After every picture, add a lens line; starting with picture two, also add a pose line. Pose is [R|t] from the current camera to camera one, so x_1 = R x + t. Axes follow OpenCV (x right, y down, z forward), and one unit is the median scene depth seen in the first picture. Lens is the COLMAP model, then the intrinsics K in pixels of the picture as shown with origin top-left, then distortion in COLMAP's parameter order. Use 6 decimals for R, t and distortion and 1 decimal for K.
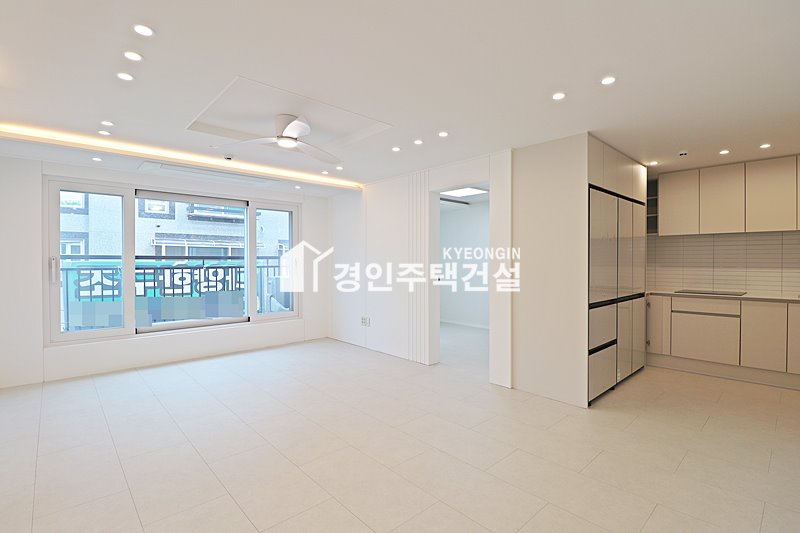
lens RADIAL K [[379.7, 0, 403.7], [0, 379.7, 264.4], [0, 0, 1]] dist [0.000326, -0.012206]
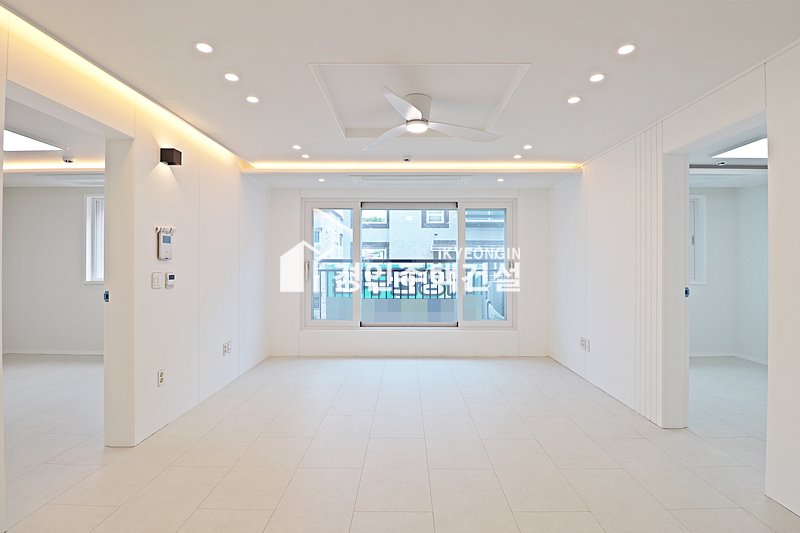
lens RADIAL K [[379.7, 0, 403.7], [0, 379.7, 264.4], [0, 0, 1]] dist [0.000326, -0.012206]
pose [[0.726181, 0.001237, -0.687503, 0.155013], [-0.009889, 0.999914, -0.008646, 0.001465], [0.687433, 0.013077, 0.726130, 0.201410]]
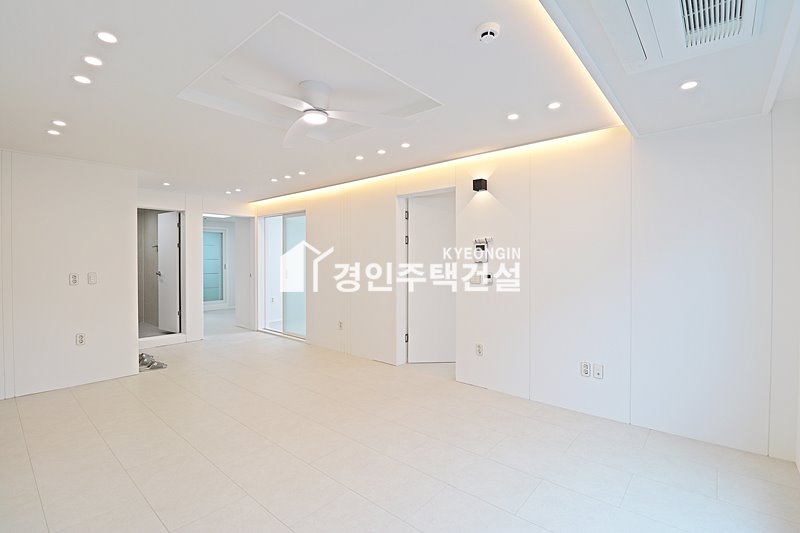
lens RADIAL K [[379.7, 0, 403.7], [0, 379.7, 264.4], [0, 0, 1]] dist [0.000326, -0.012206]
pose [[-0.992536, 0.002399, -0.121927, -0.221282], [-0.000900, 0.999635, 0.027001, -0.022371], [0.121947, 0.026910, -0.992172, 1.045169]]
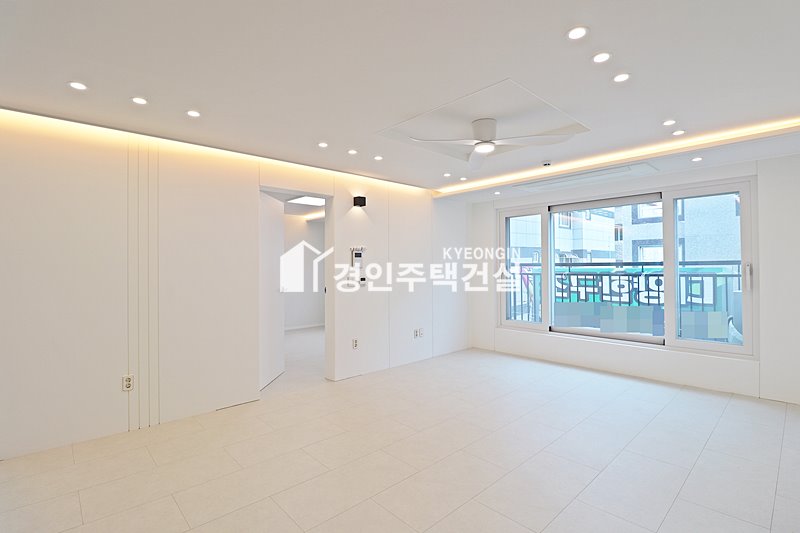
lens RADIAL K [[385.0, 0, 400.7], [0, 385.0, 263.4], [0, 0, 1]] dist [0.003564, 0.000378]
pose [[0.000492, -0.010541, -0.999944, 0.386402], [-0.002598, 0.999941, -0.010543, -0.007828], [0.999997, 0.002603, 0.000464, 0.449339]]
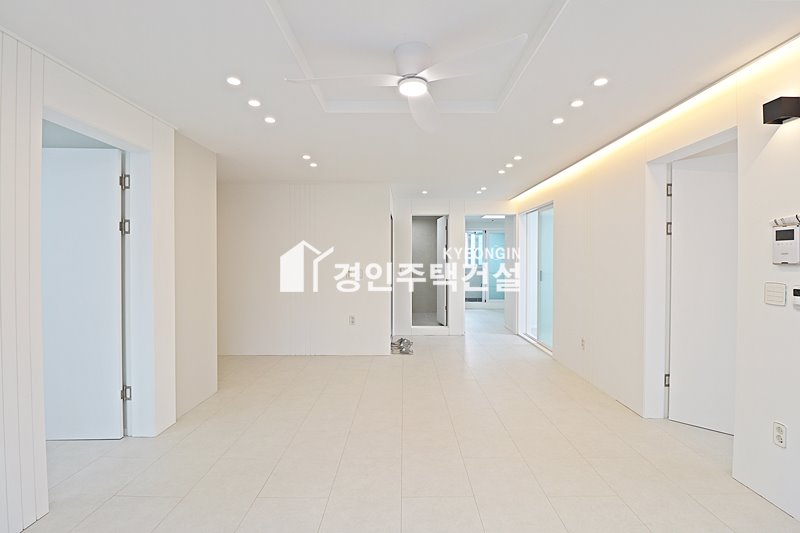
lens RADIAL K [[379.7, 0, 403.7], [0, 379.7, 264.4], [0, 0, 1]] dist [0.000326, -0.012206]
pose [[-0.724171, -0.008019, 0.689574, -0.431147], [0.008370, 0.999757, 0.020416, -0.016475], [-0.689570, 0.020557, -0.723927, 0.860369]]
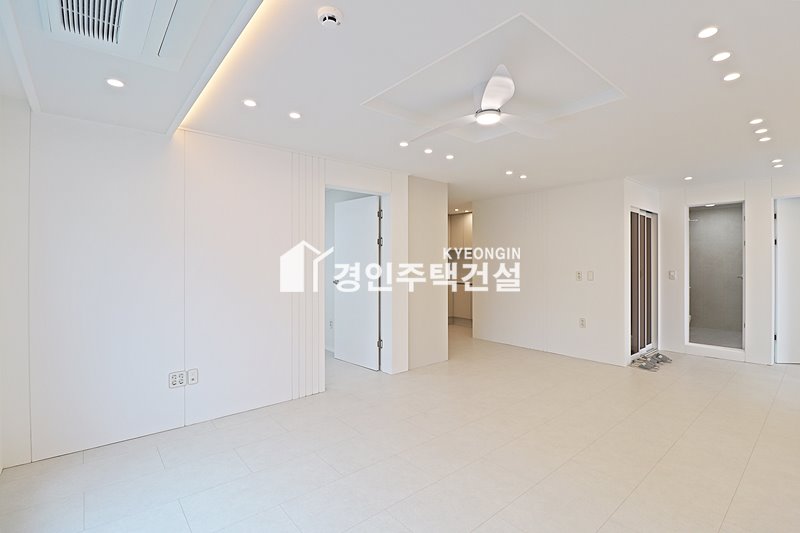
lens RADIAL K [[379.7, 0, 403.7], [0, 379.7, 264.4], [0, 0, 1]] dist [0.000326, -0.012206]
pose [[0.061614, -0.005079, 0.998087, -0.634263], [0.014734, 0.999883, 0.004178, -0.013182], [-0.997991, 0.014449, 0.061681, 0.654057]]
